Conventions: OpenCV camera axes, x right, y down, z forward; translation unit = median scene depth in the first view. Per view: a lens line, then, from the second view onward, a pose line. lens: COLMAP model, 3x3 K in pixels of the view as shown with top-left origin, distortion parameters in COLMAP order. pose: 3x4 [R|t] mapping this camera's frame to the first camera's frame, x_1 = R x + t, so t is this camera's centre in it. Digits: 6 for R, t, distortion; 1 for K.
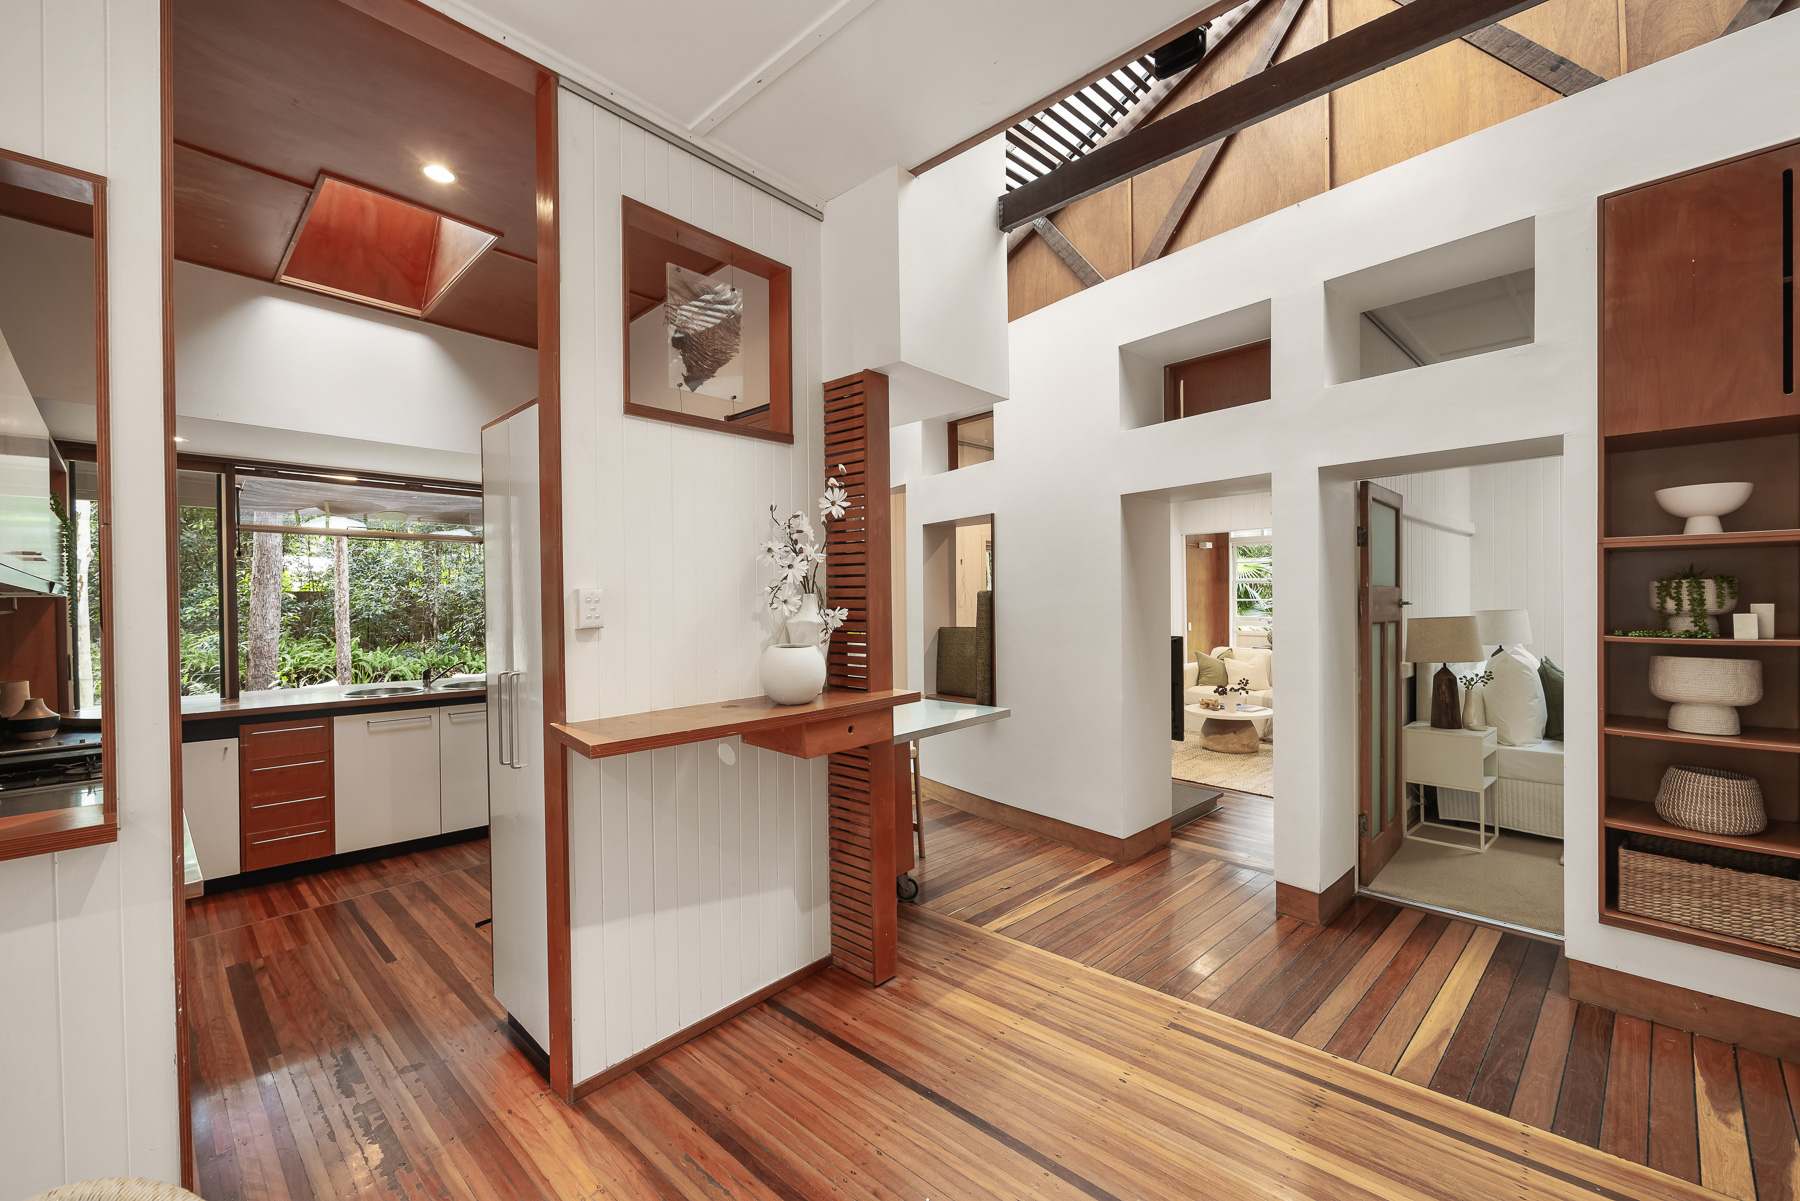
lens RADIAL K [[714.8, 0, 905.8], [0, 714.8, 604.4], [0, 0, 1]] dist [-0.001661, 0.000524]
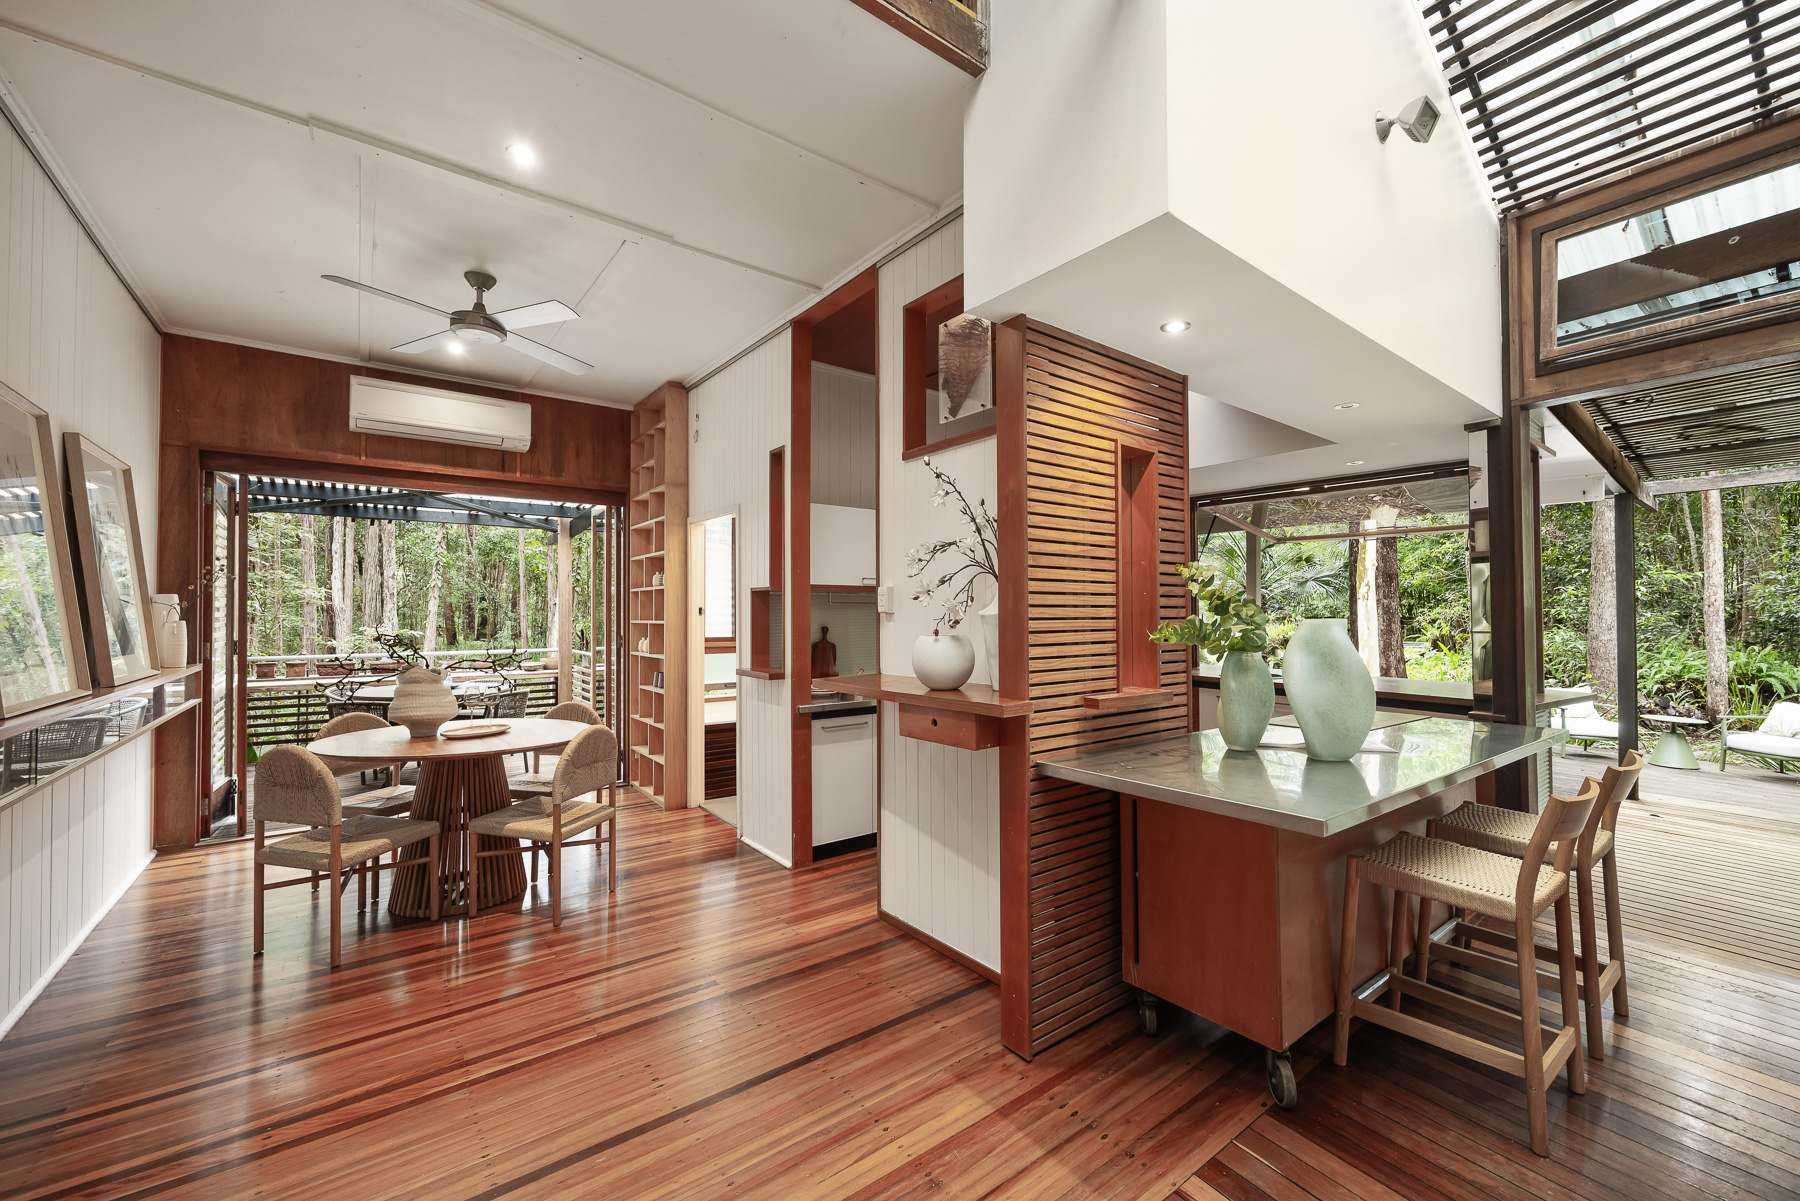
lens RADIAL K [[714.8, 0, 892.5], [0, 714.8, 600.0], [0, 0, 1]] dist [-0.001661, 0.000524]
pose [[-0.193793, -0.003730, -0.981035, 0.823971], [-0.003581, 0.999989, -0.003095, 0.009529], [0.981036, 0.002913, -0.193804, 1.040812]]
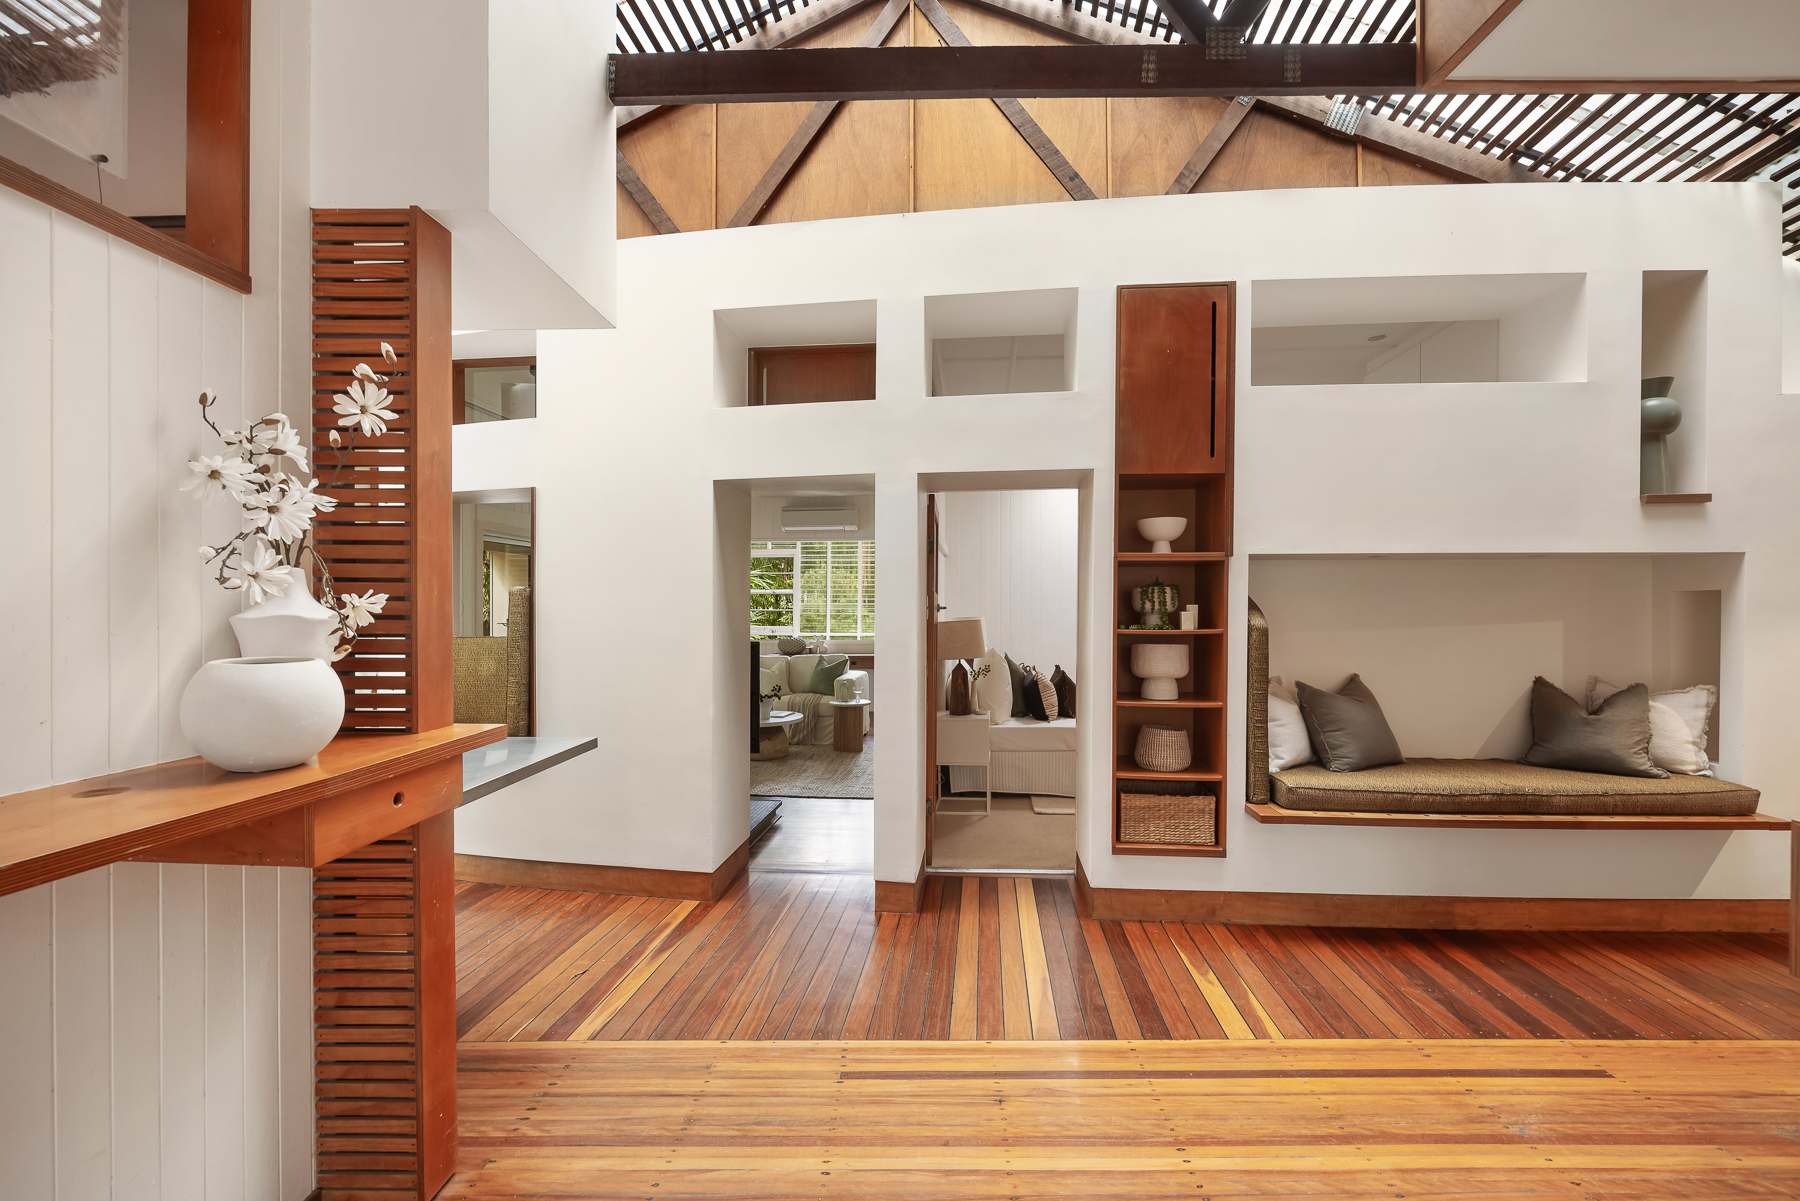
lens RADIAL K [[714.8, 0, 902.9], [0, 714.8, 615.4], [0, 0, 1]] dist [-0.001661, 0.000524]
pose [[0.752132, 0.005038, 0.658993, -0.140378], [-0.000795, 0.999977, -0.006737, 0.025481], [-0.659012, 0.004544, 0.752119, 0.260026]]
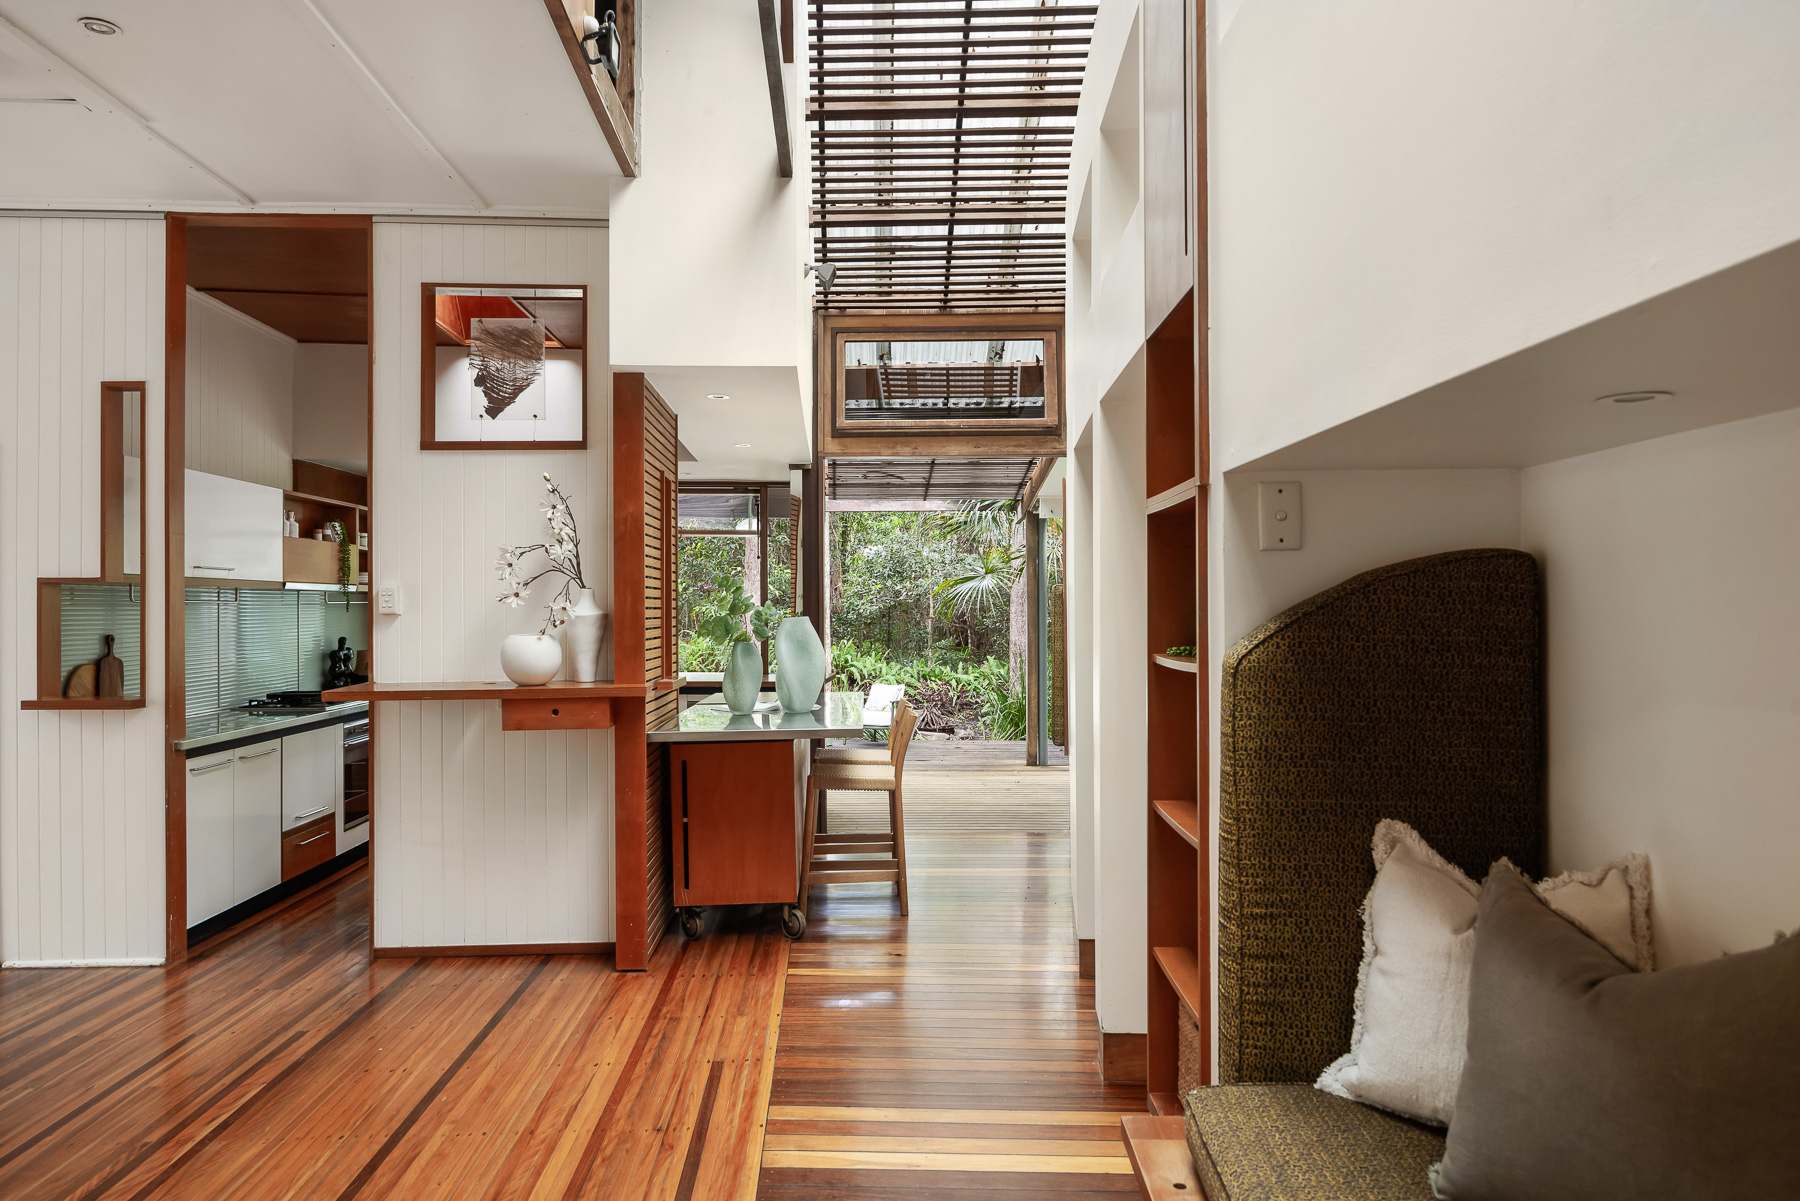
lens RADIAL K [[1170.8, 0, 901.7], [0, 1170.8, 601.0], [0, 0, 1]] dist [0.006906, 0.003211]
pose [[0.704711, 0.006445, -0.709466, 1.445922], [-0.011418, 0.999932, -0.002258, 0.002512], [0.709403, 0.009692, 0.704736, 0.098471]]
